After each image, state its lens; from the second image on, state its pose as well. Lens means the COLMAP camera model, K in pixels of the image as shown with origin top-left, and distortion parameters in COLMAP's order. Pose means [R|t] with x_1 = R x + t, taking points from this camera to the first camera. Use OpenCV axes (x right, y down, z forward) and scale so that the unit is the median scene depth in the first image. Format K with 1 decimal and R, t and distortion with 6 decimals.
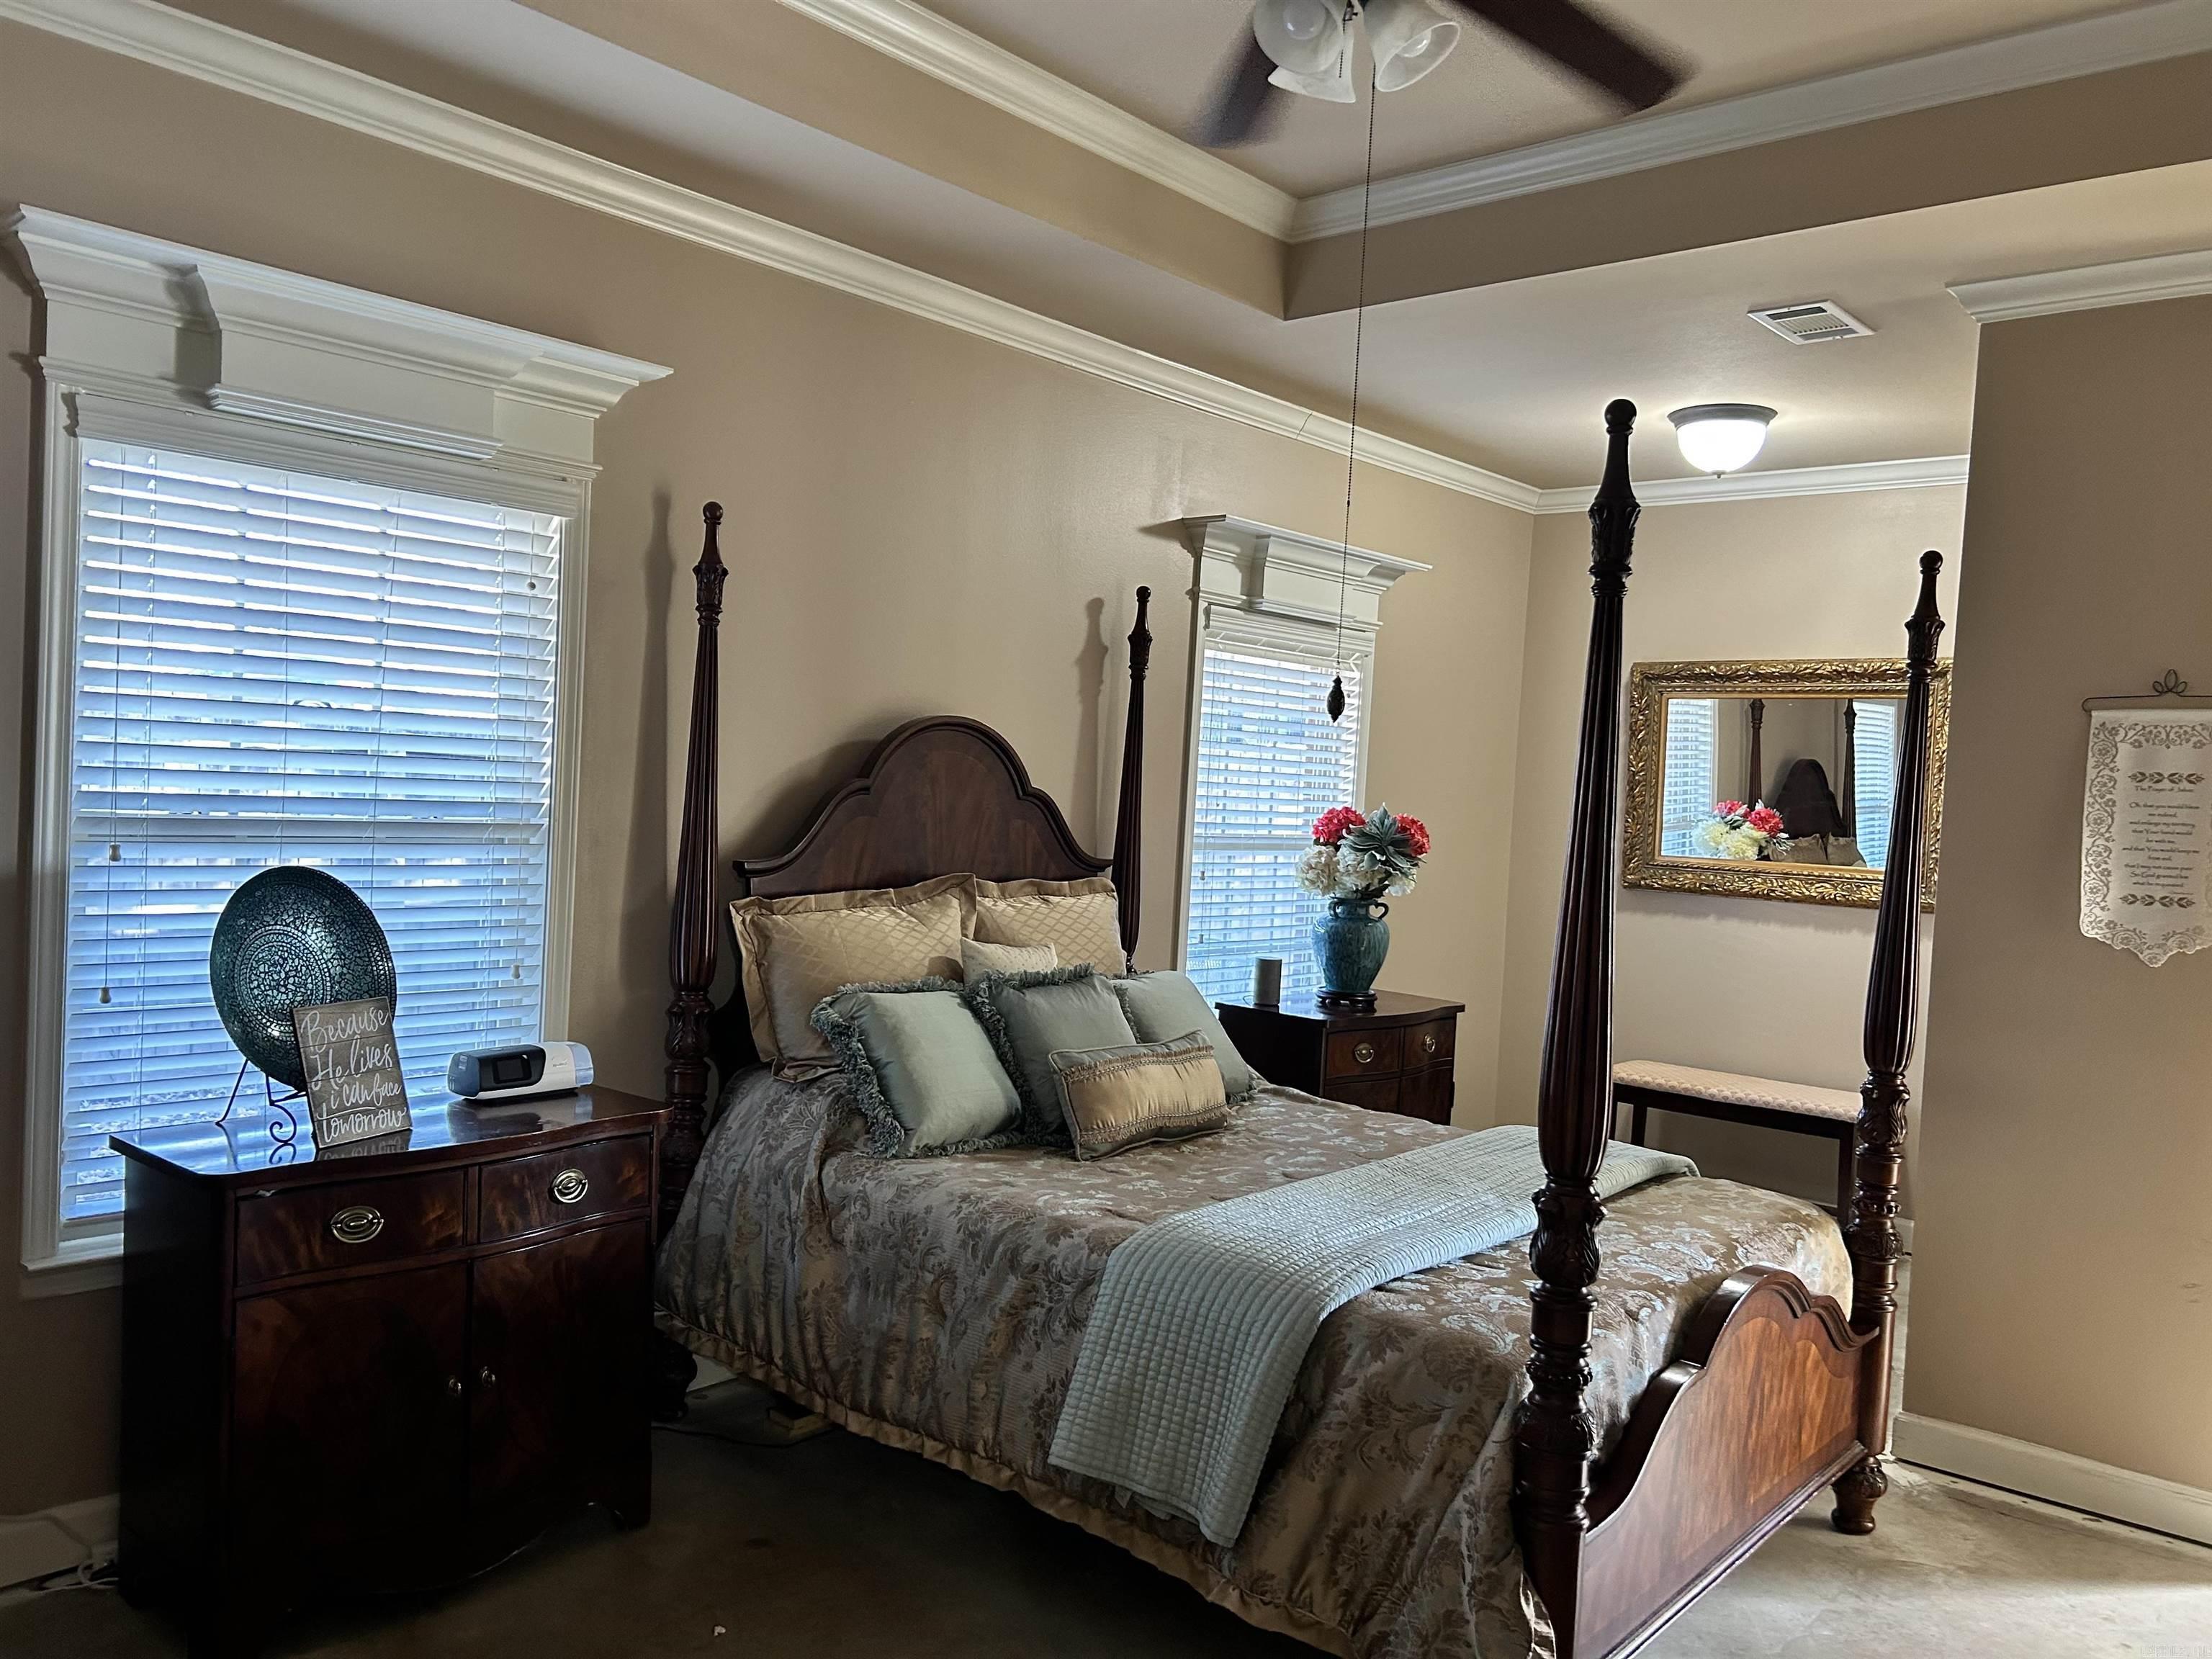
lens RADIAL K [[1657.9, 0, 1099.7], [0, 1657.9, 839.5], [0, 0, 1]] dist [0.055377, -0.060253]
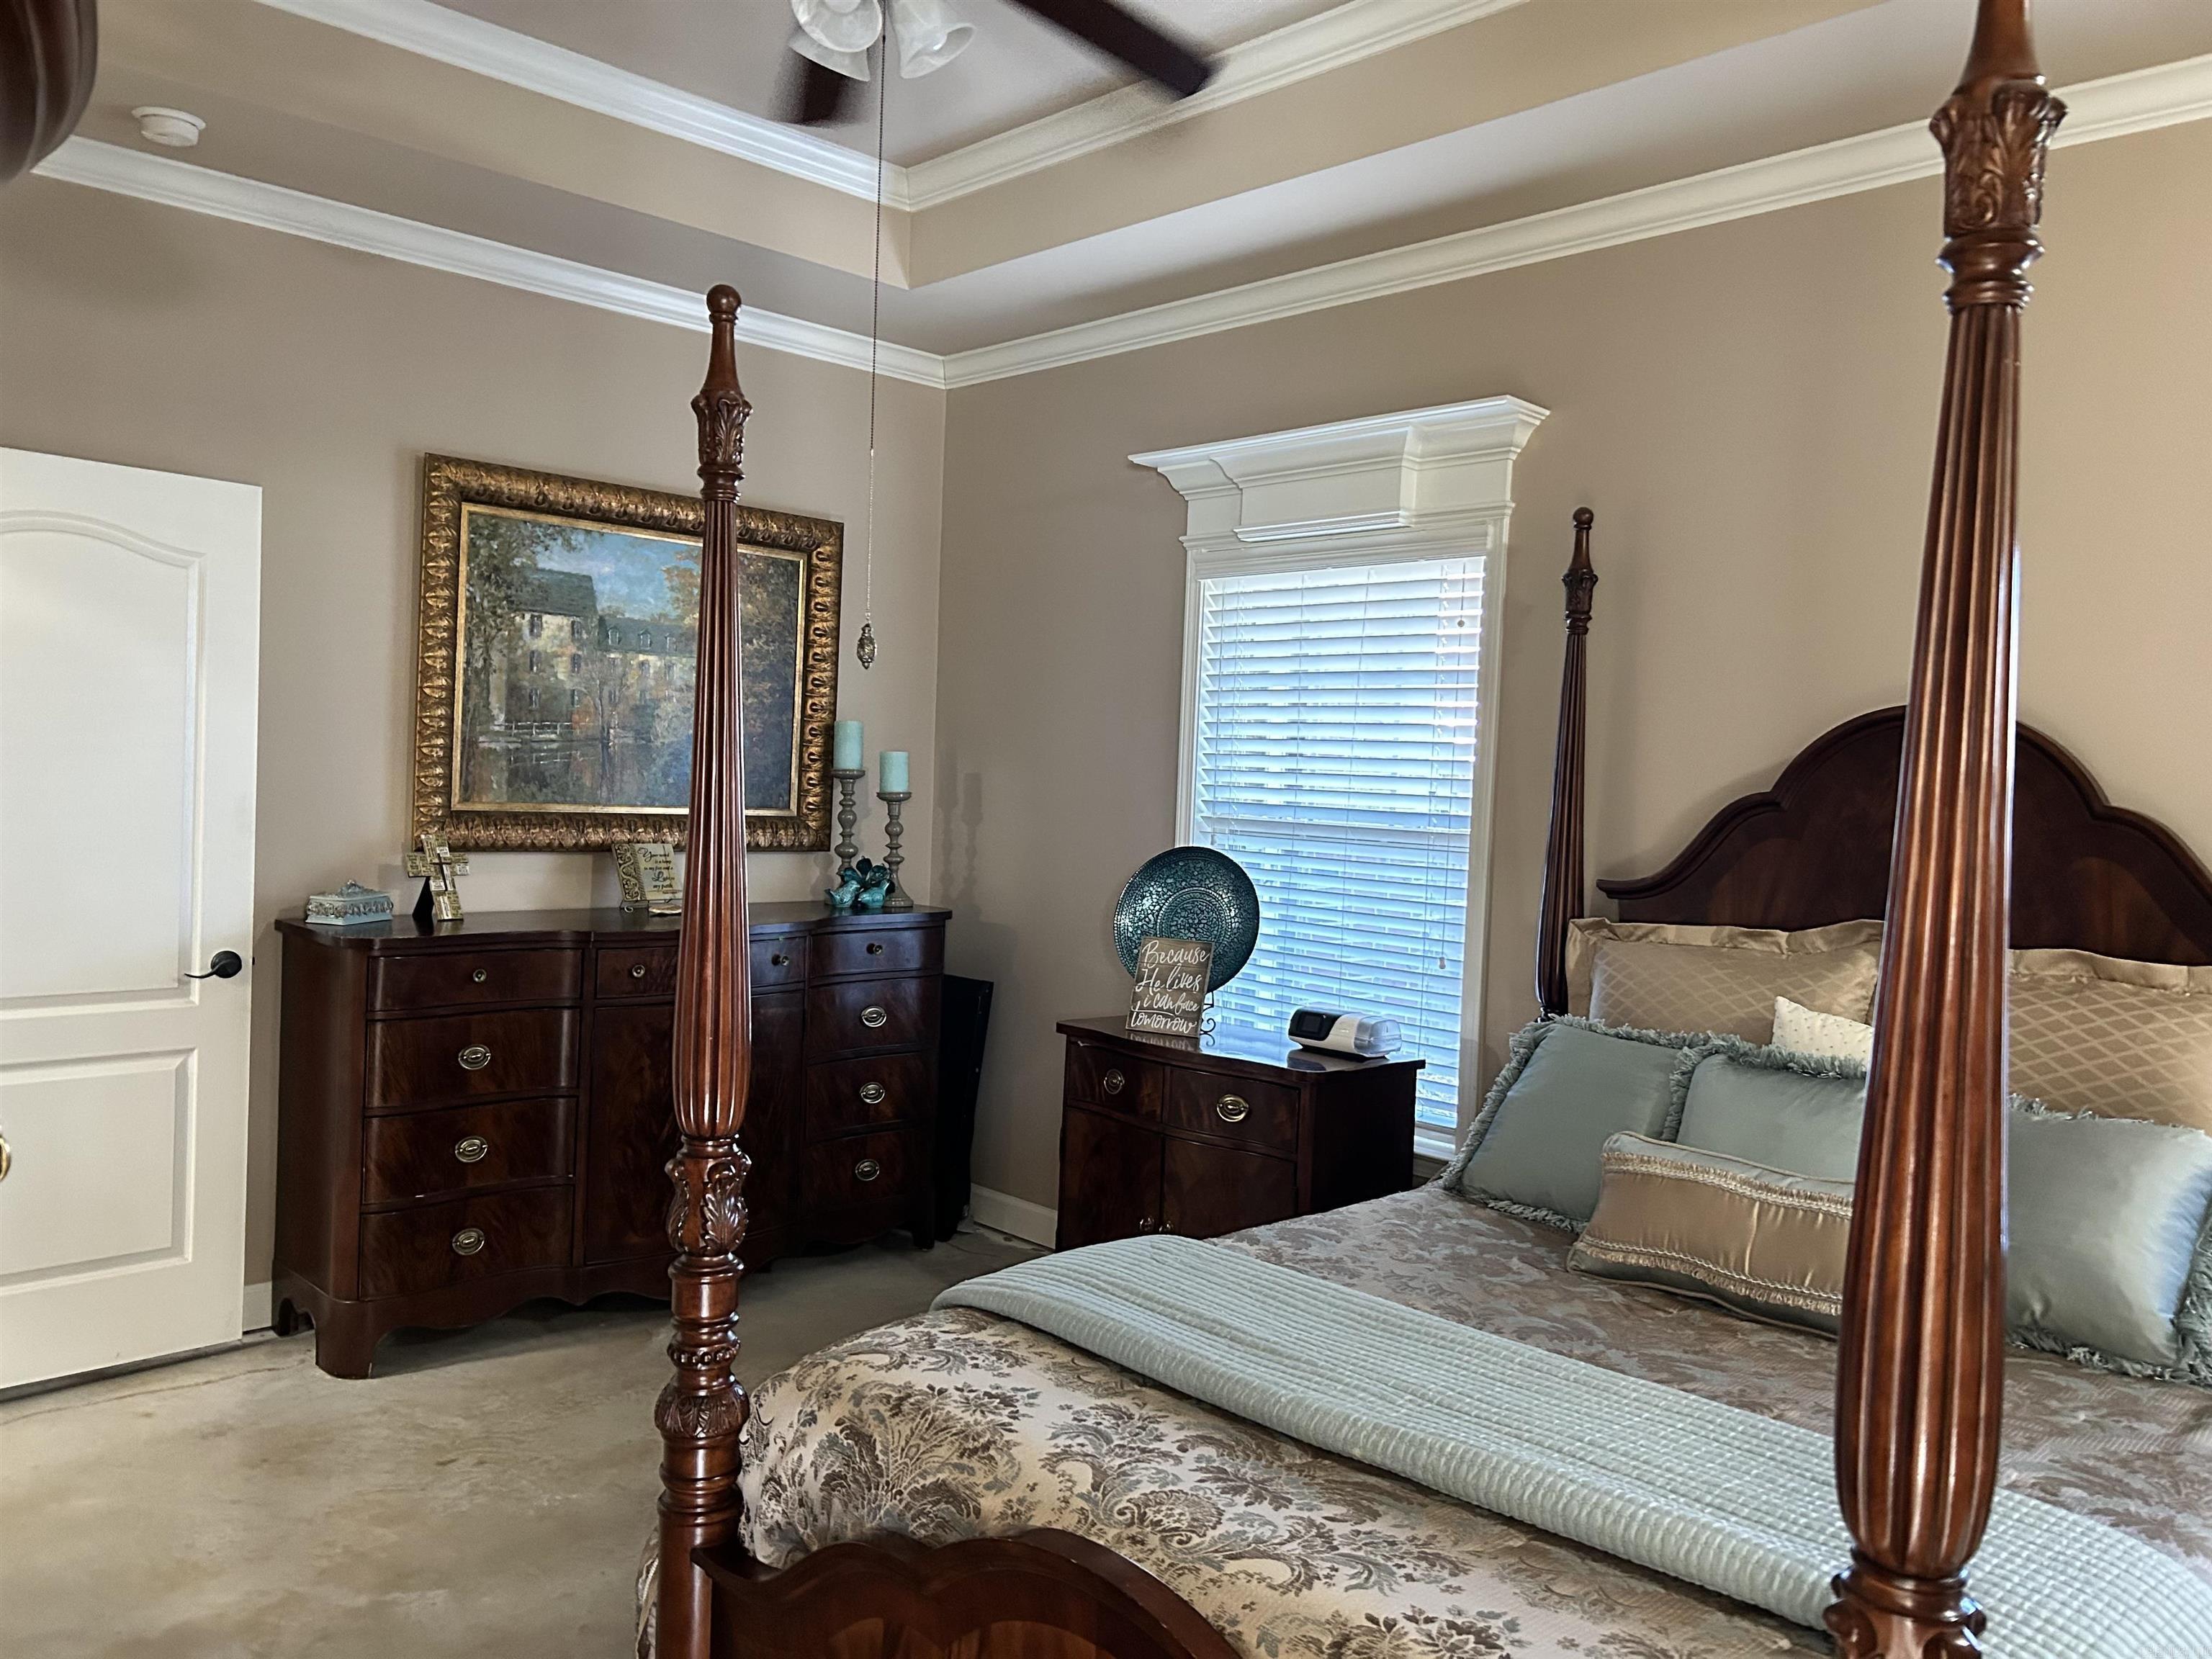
lens RADIAL K [[1657.9, 0, 1099.7], [0, 1657.9, 839.5], [0, 0, 1]] dist [0.055377, -0.060253]
pose [[-0.068786, -0.008756, -0.997593, 0.896449], [-0.079501, 0.996829, -0.003267, 0.020196], [0.994459, 0.079085, -0.069264, 0.942770]]
